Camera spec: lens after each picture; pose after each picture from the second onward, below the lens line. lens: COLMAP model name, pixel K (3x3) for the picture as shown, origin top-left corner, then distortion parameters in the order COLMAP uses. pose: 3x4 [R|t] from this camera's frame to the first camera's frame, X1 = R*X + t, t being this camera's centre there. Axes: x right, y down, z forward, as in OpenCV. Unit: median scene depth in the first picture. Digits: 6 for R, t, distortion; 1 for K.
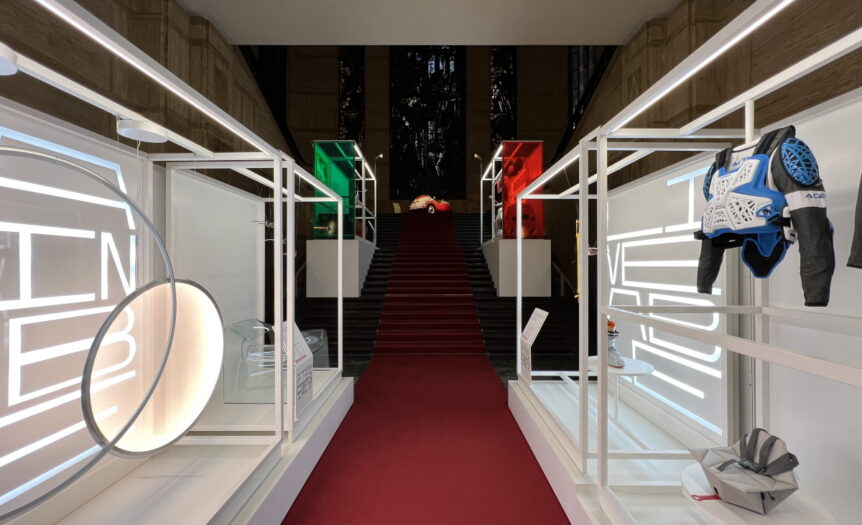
lens RADIAL K [[345.6, 0, 431.7], [0, 345.6, 263.5], [0, 0, 1]] dist [-0.001837, -0.000080]
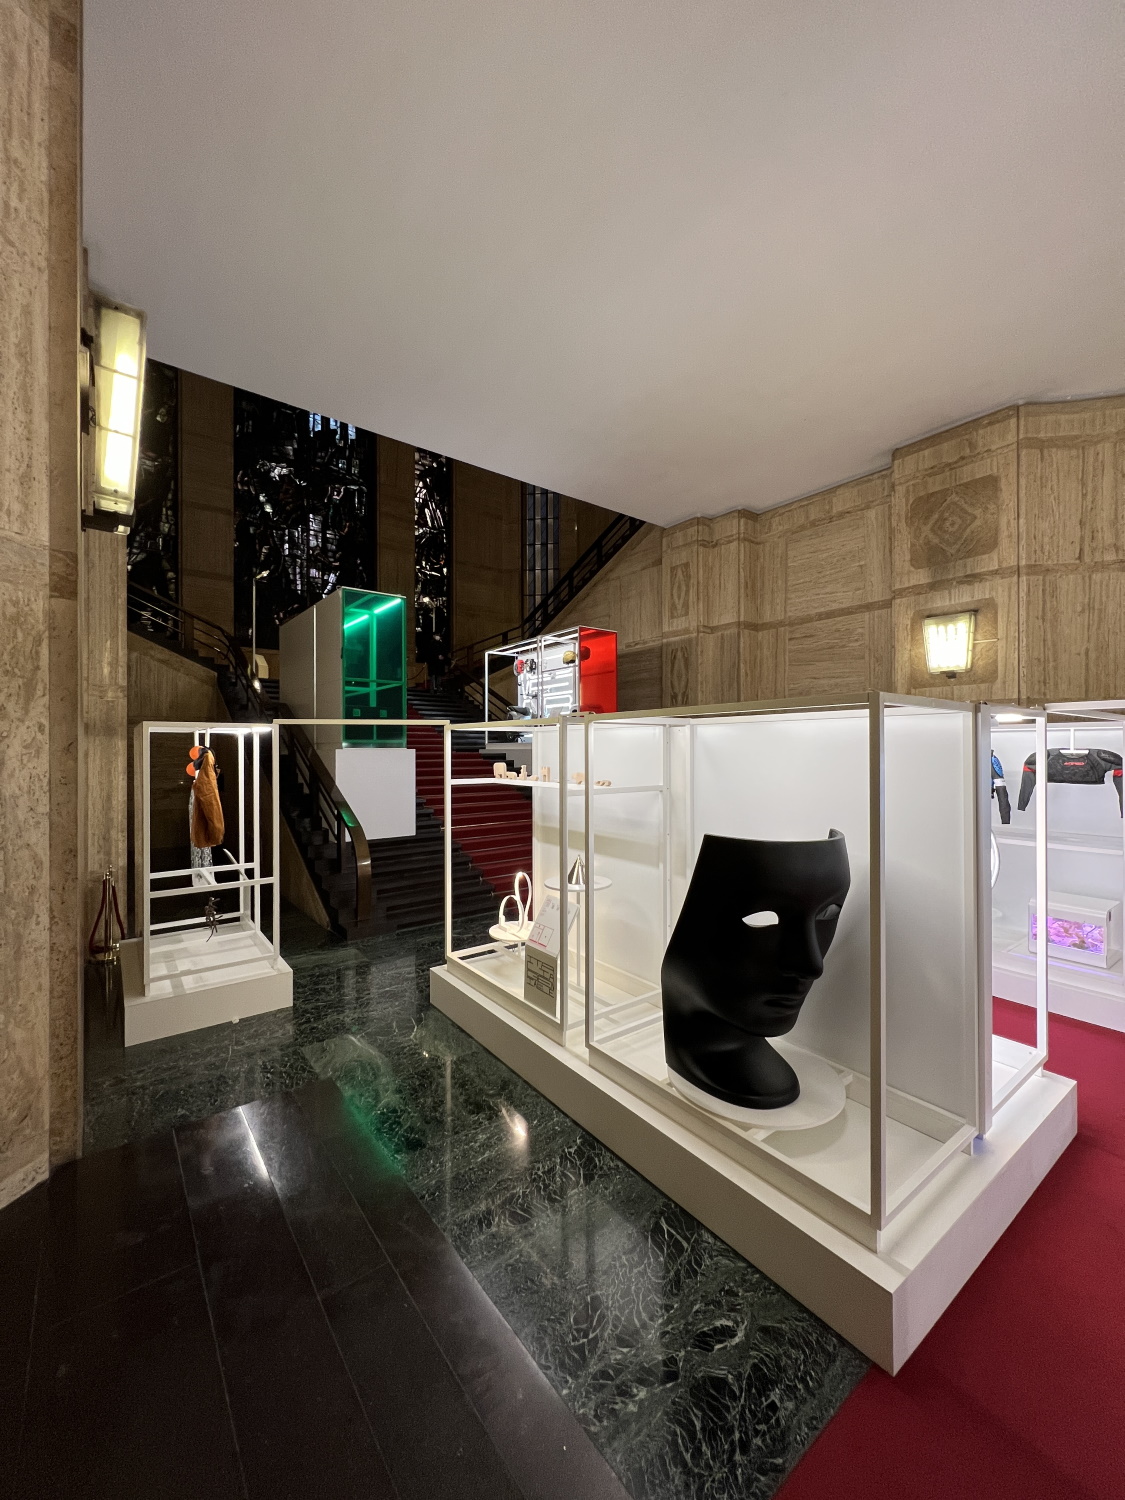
lens RADIAL K [[602.9, 0, 562.5], [0, 602.9, 751.8], [0, 0, 1]] dist [-0.000472, -0.000011]
pose [[0.798787, 0.003263, 0.601605, -0.271719], [-0.005676, 0.999982, 0.002112, -0.025560], [-0.601587, -0.005102, 0.798791, -0.041134]]
